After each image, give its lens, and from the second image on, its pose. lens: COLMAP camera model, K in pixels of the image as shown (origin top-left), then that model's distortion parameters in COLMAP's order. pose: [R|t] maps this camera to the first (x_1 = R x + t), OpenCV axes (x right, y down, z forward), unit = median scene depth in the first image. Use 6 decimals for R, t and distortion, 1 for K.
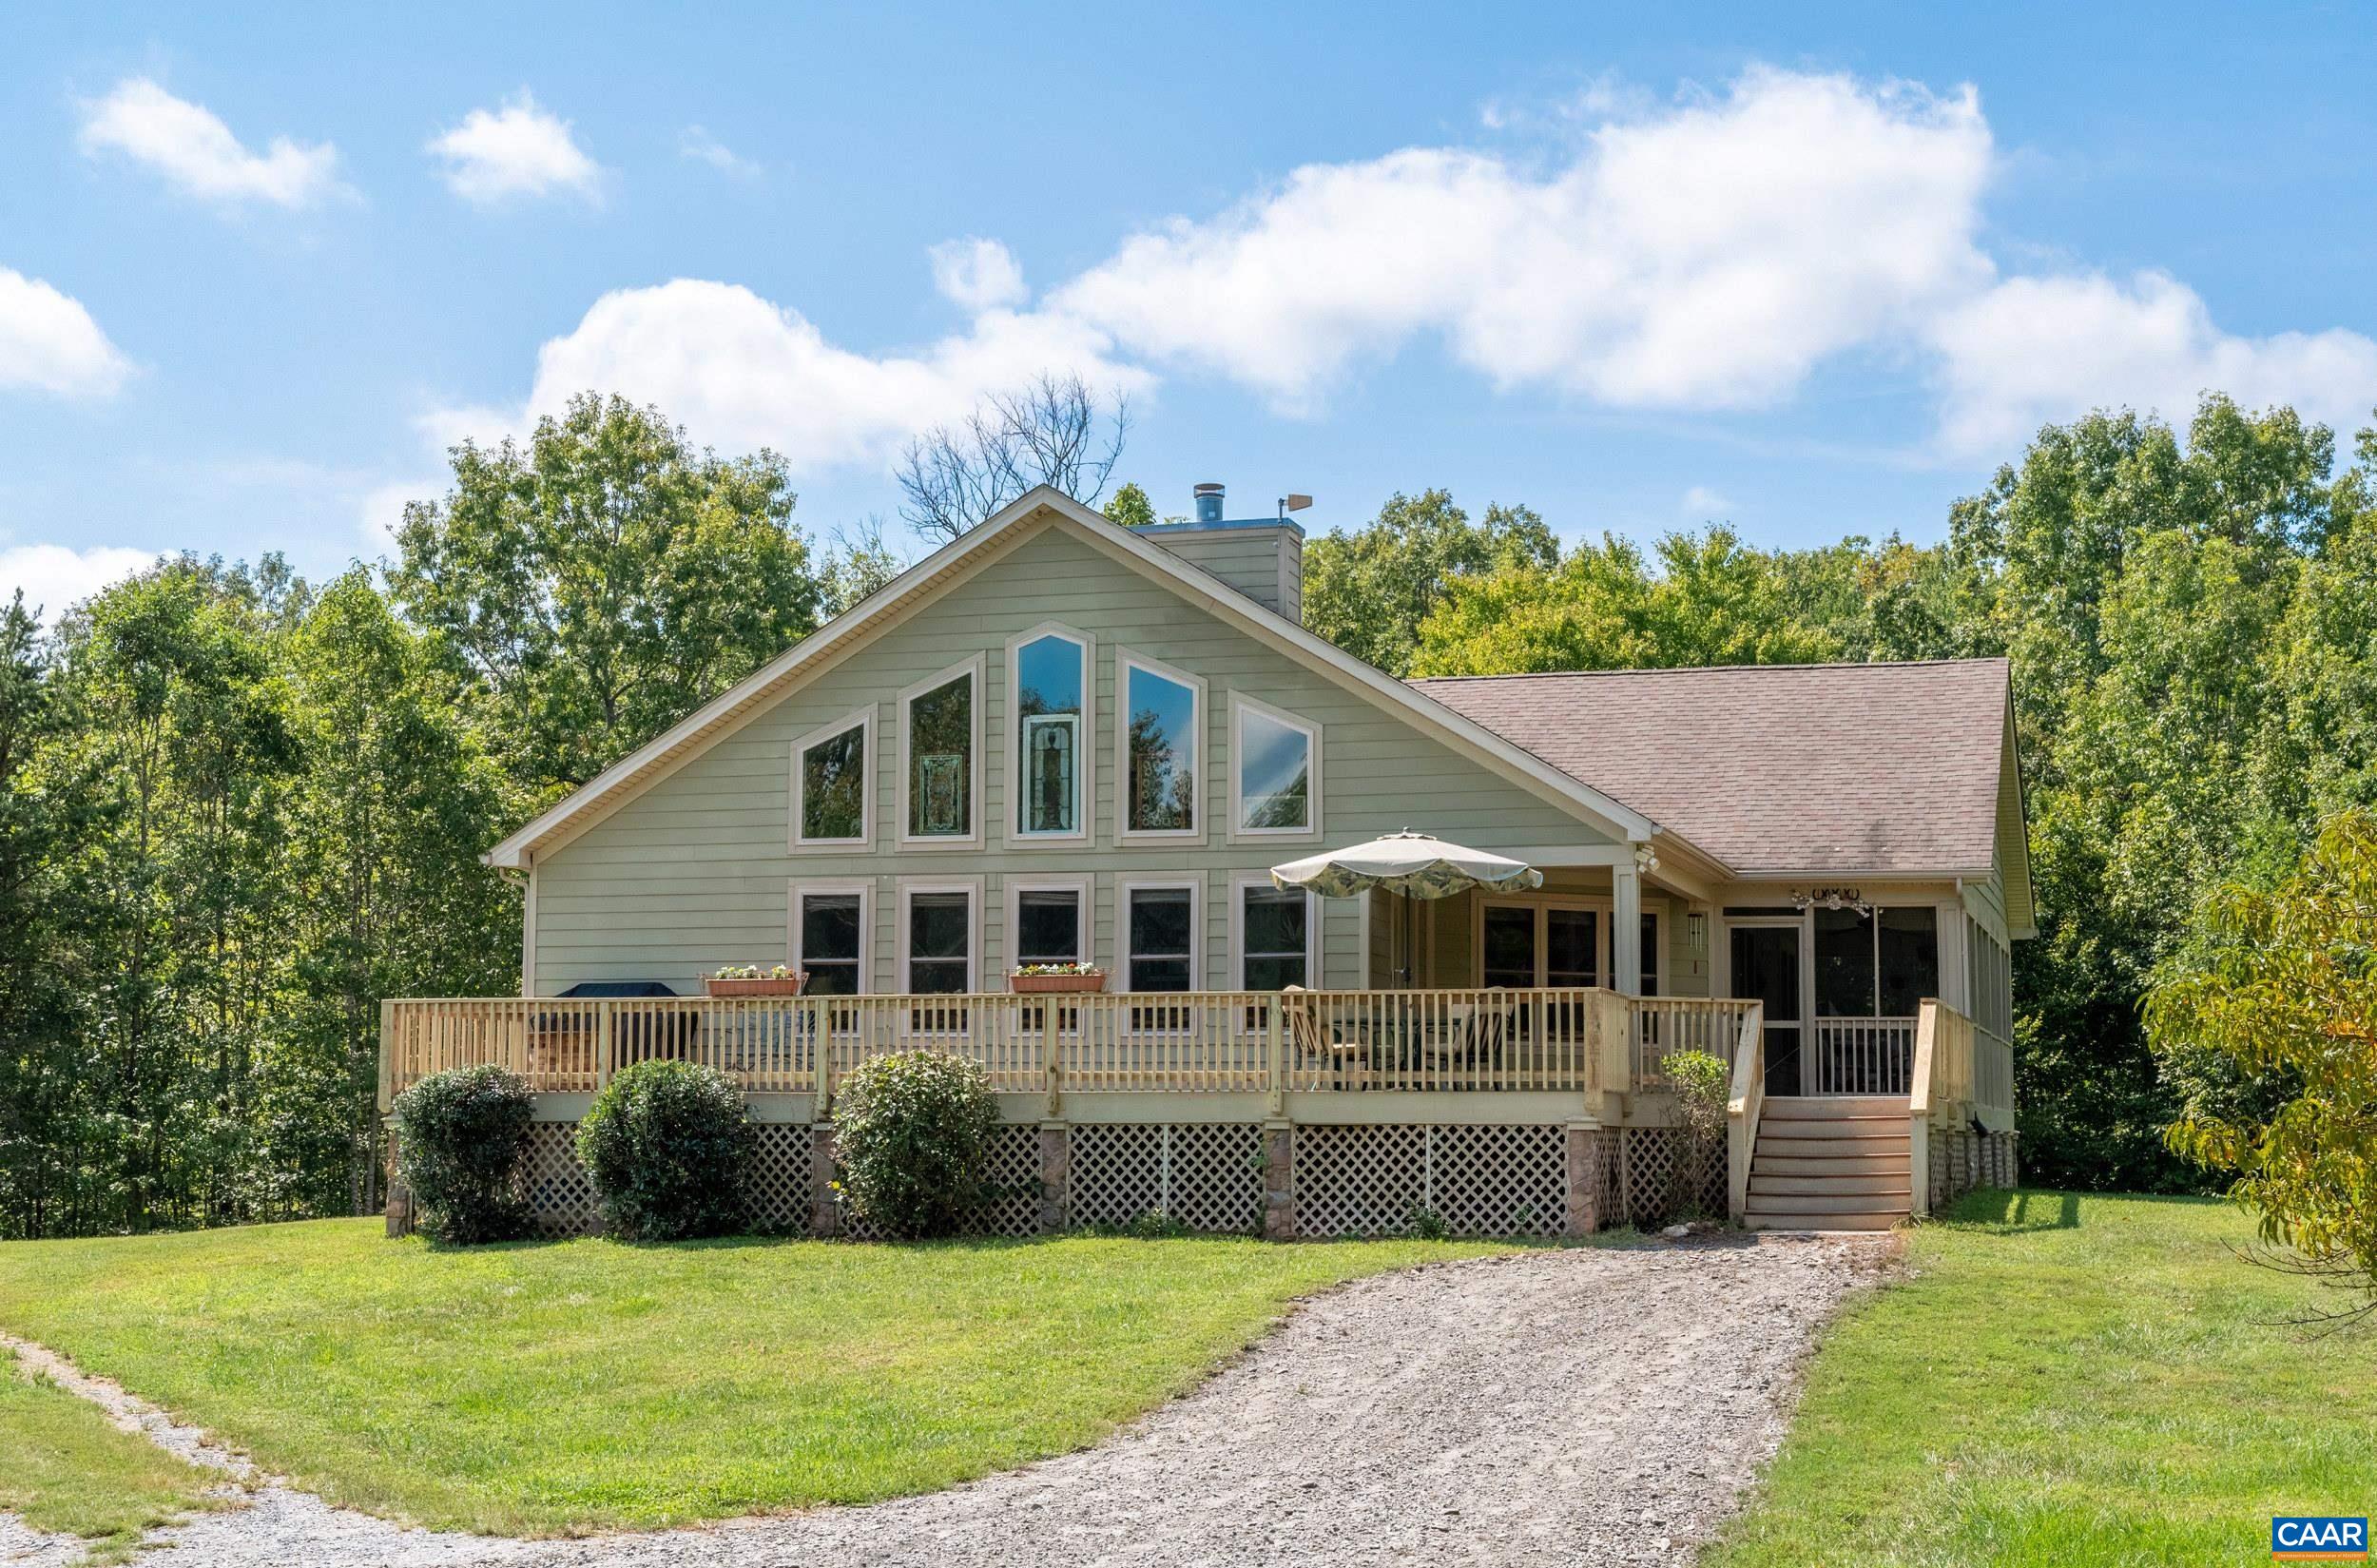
lens RADIAL K [[3232.4, 0, 1190.3], [0, 3232.4, 749.9], [0, 0, 1]] dist [-0.007359, -0.051881]
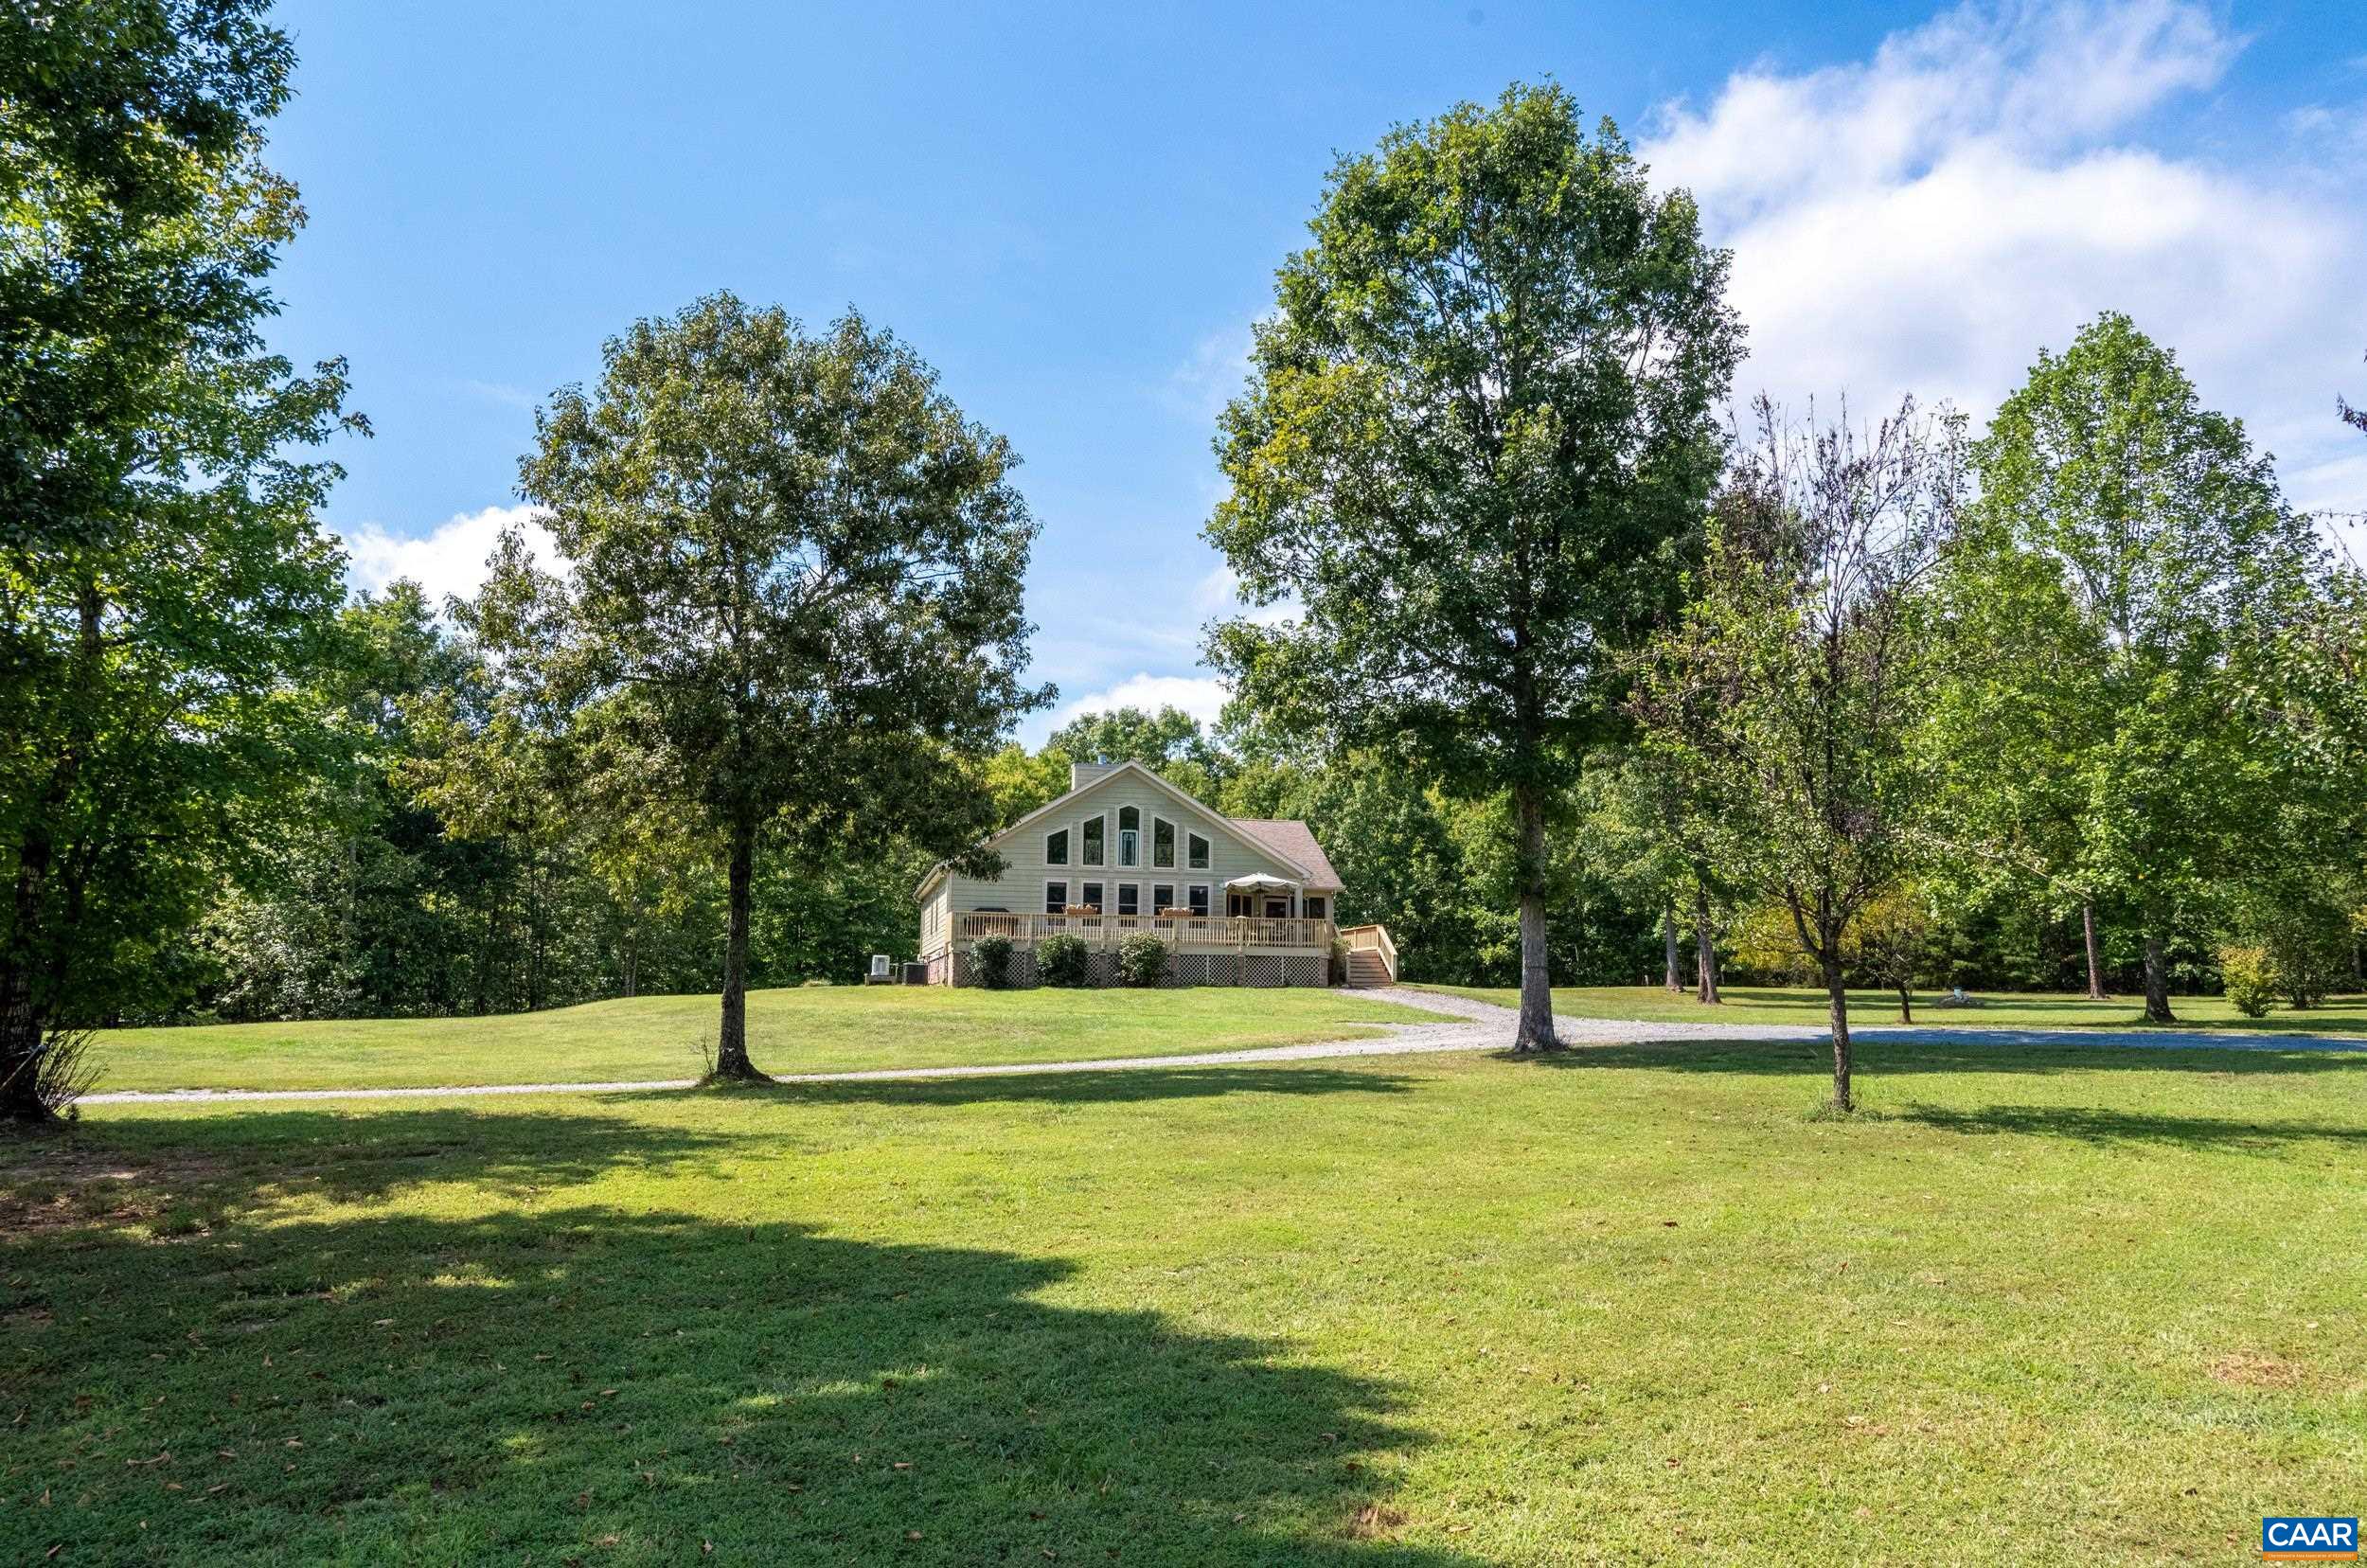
lens RADIAL K [[1549.6, 0, 1183.5], [0, 1549.6, 784.0], [0, 0, 1]] dist [-0.009658, 0.000317]
pose [[0.872990, 0.071204, 0.482512, -0.760483], [-0.065032, 0.997446, -0.029533, -0.014687], [-0.483382, -0.005597, 0.875391, -0.395721]]
